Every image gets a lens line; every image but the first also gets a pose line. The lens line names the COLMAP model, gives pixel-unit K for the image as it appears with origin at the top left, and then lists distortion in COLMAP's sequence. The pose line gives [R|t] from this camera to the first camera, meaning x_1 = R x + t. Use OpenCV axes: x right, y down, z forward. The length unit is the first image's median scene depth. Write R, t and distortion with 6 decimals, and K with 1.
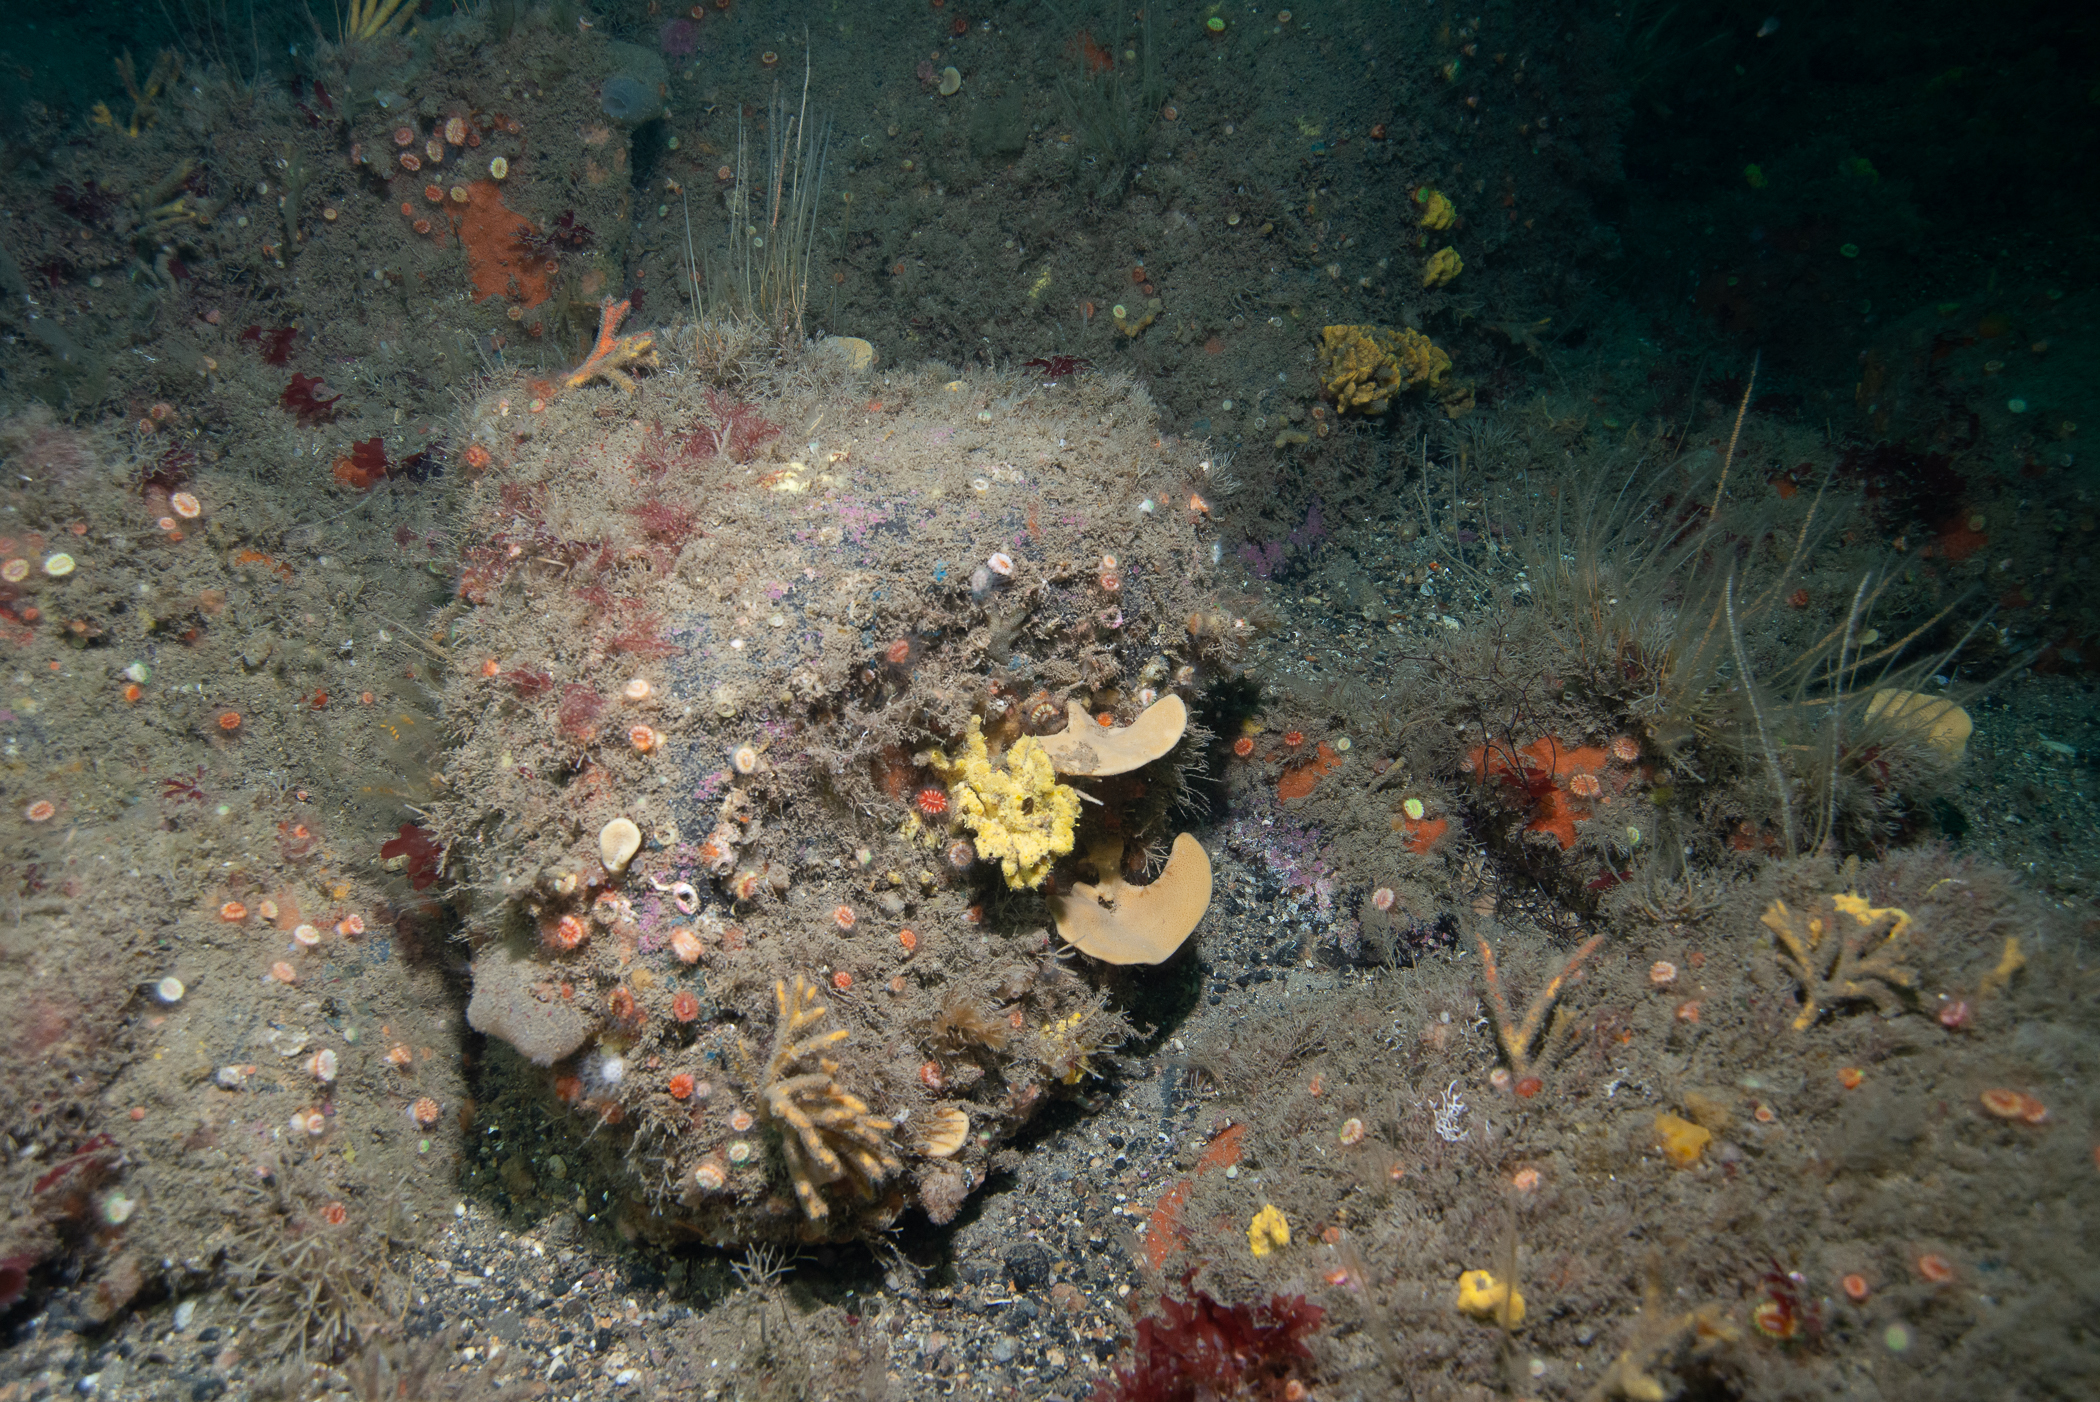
lens RADIAL K [[1585.3, 0, 1043.9], [0, 1585.3, 699.7], [0, 0, 1]] dist [-0.025366, 0.077420]
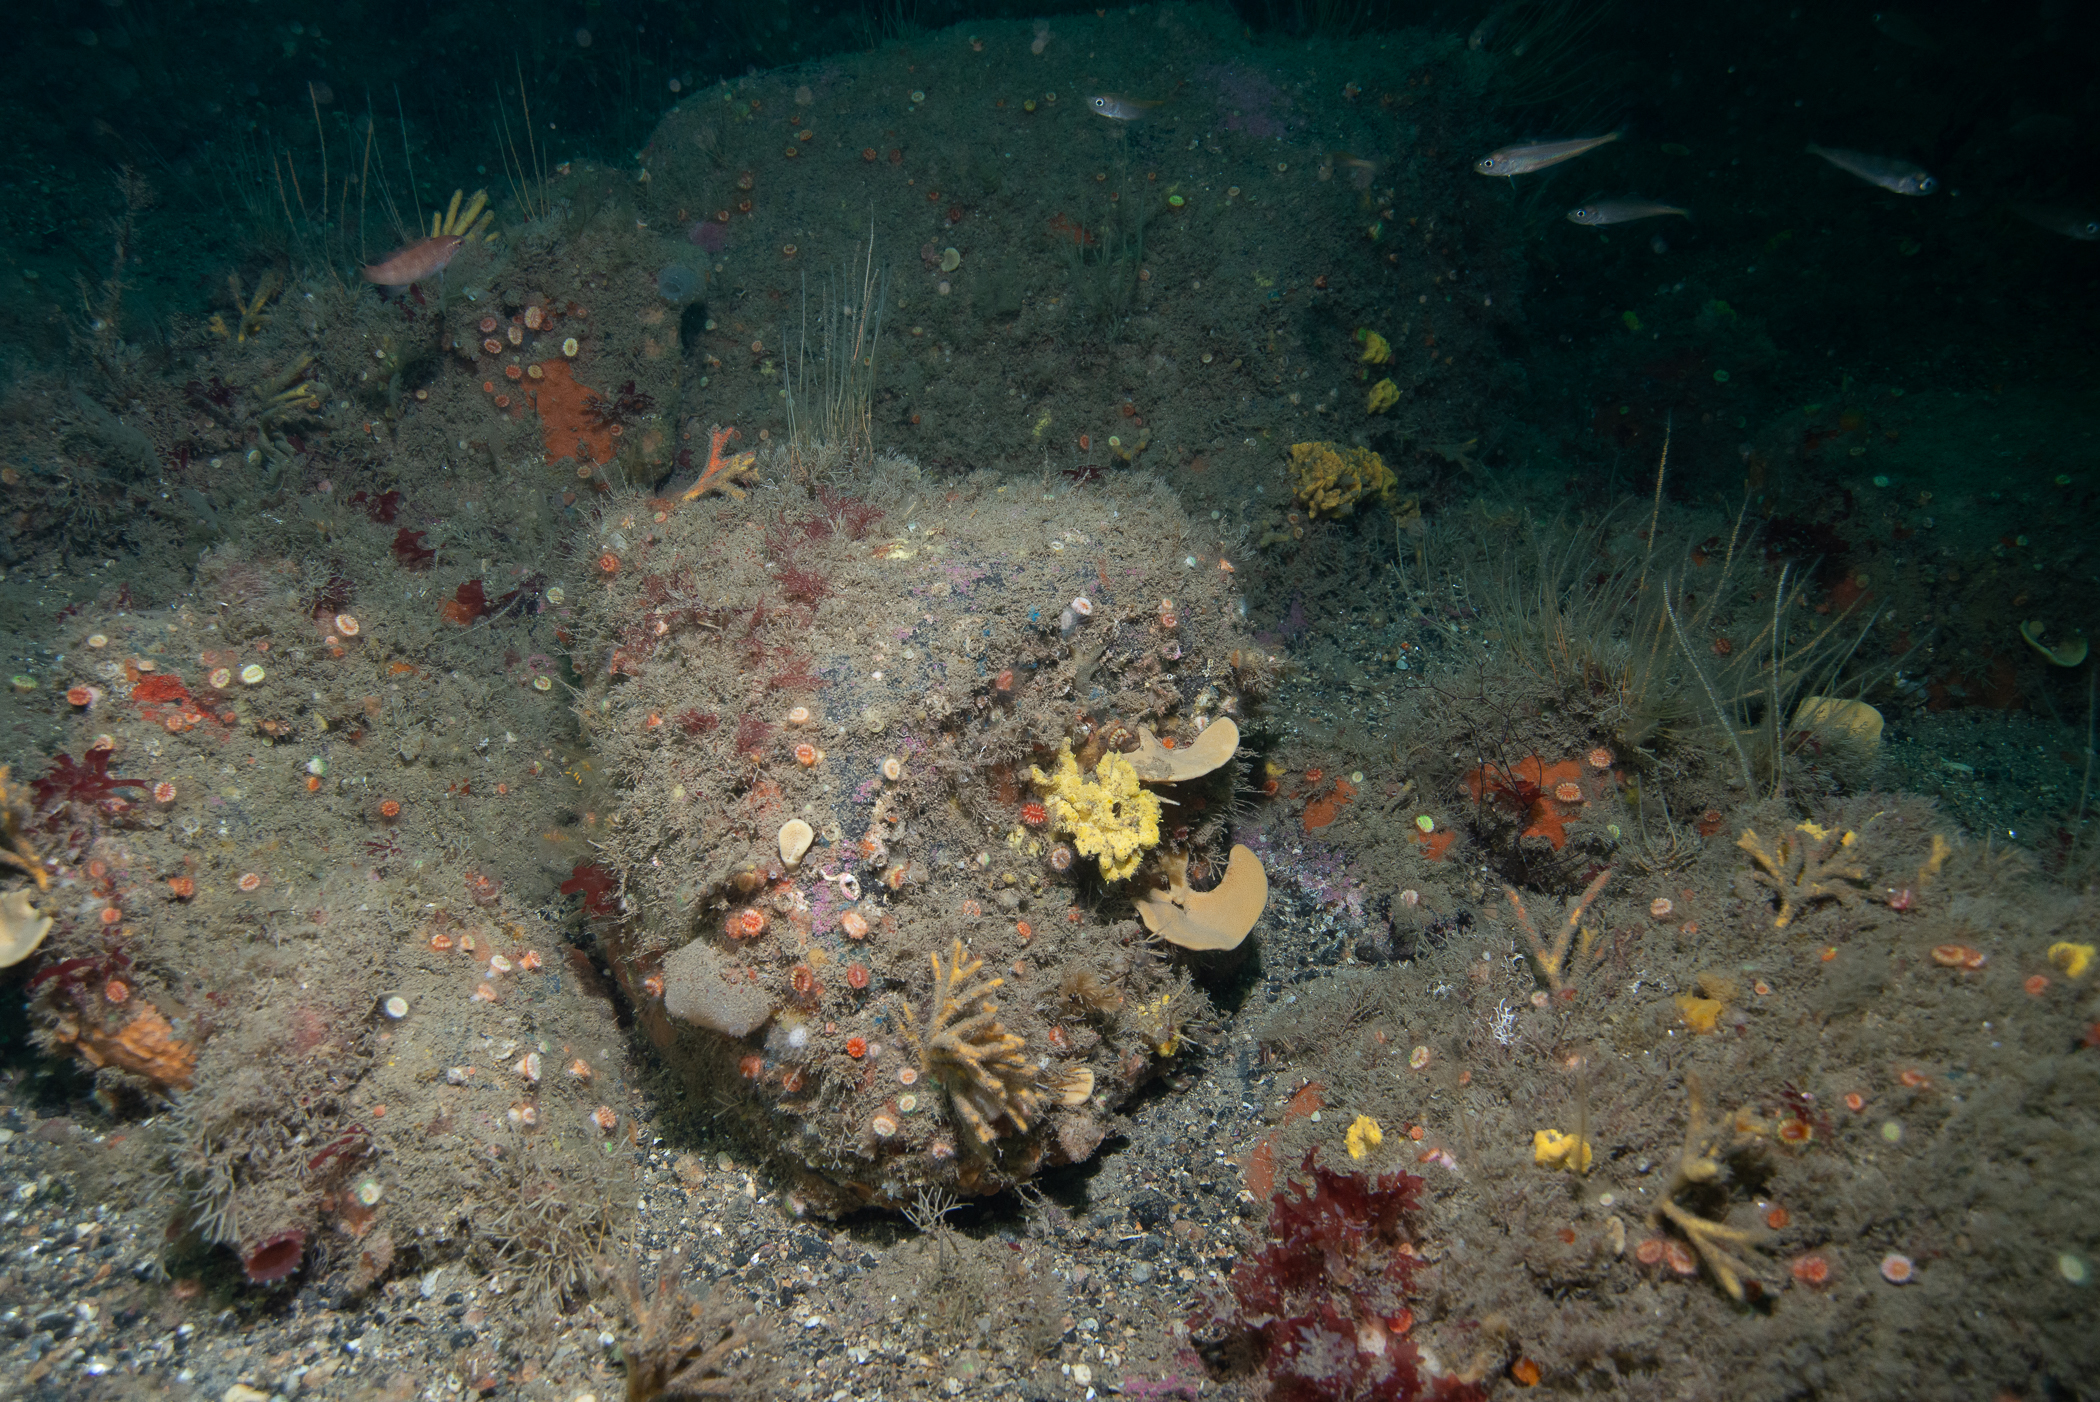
lens RADIAL K [[1585.3, 0, 1043.9], [0, 1585.3, 699.7], [0, 0, 1]] dist [-0.025366, 0.077420]
pose [[0.996517, -0.064731, 0.052580, -0.120905], [0.071054, 0.989098, -0.128983, 0.134475], [-0.043657, 0.132270, 0.990252, -0.175015]]
